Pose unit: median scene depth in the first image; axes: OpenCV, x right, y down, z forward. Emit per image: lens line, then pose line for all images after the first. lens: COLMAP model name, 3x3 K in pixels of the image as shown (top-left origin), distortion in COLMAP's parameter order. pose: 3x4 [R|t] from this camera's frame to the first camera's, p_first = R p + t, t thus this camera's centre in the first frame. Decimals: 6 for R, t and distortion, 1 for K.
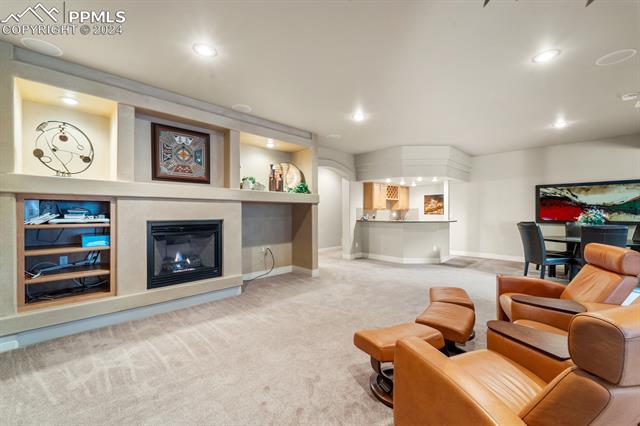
lens RADIAL K [[262.6, 0, 321.2], [0, 262.6, 210.5], [0, 0, 1]] dist [0.001137, 0.000184]
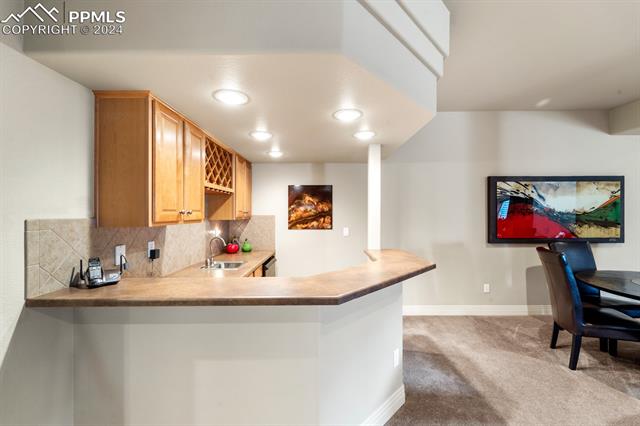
lens RADIAL K [[262.6, 0, 320.3], [0, 262.6, 212.1], [0, 0, 1]] dist [0.001137, 0.000184]
pose [[0.716200, 0.004055, 0.697884, 0.150904], [-0.002625, 0.999992, -0.003116, -0.015111], [-0.697890, 0.000400, 0.716204, 0.763104]]
